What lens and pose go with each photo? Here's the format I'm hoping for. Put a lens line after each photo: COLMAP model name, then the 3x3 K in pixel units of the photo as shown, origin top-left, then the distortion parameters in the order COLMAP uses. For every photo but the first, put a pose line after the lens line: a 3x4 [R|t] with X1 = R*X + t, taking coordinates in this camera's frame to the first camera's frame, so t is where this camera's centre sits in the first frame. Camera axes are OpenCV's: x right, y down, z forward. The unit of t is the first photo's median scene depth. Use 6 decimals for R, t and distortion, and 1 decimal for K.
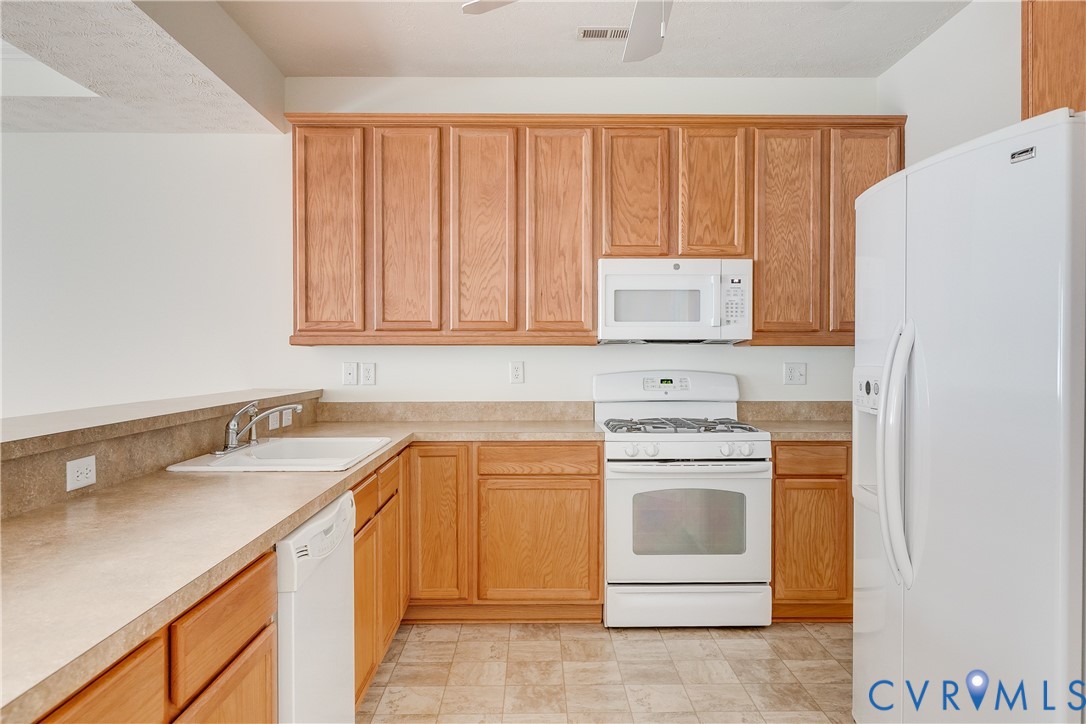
lens RADIAL K [[759.5, 0, 544.3], [0, 759.5, 361.1], [0, 0, 1]] dist [0.000548, -0.000903]
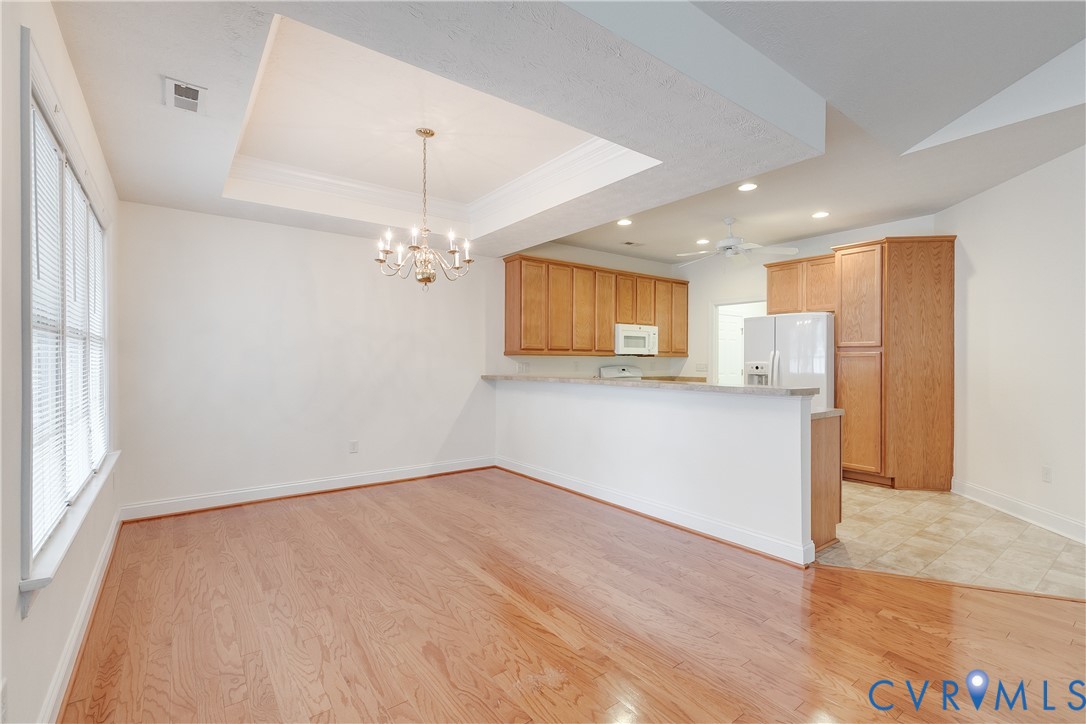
lens RADIAL K [[483.0, 0, 547.4], [0, 483.0, 362.5], [0, 0, 1]] dist [0.003331, -0.000154]
pose [[0.803511, -0.000557, 0.595290, -1.132377], [0.004531, 0.999976, -0.005181, 0.009237], [-0.595273, 0.006860, 0.803494, -0.213917]]
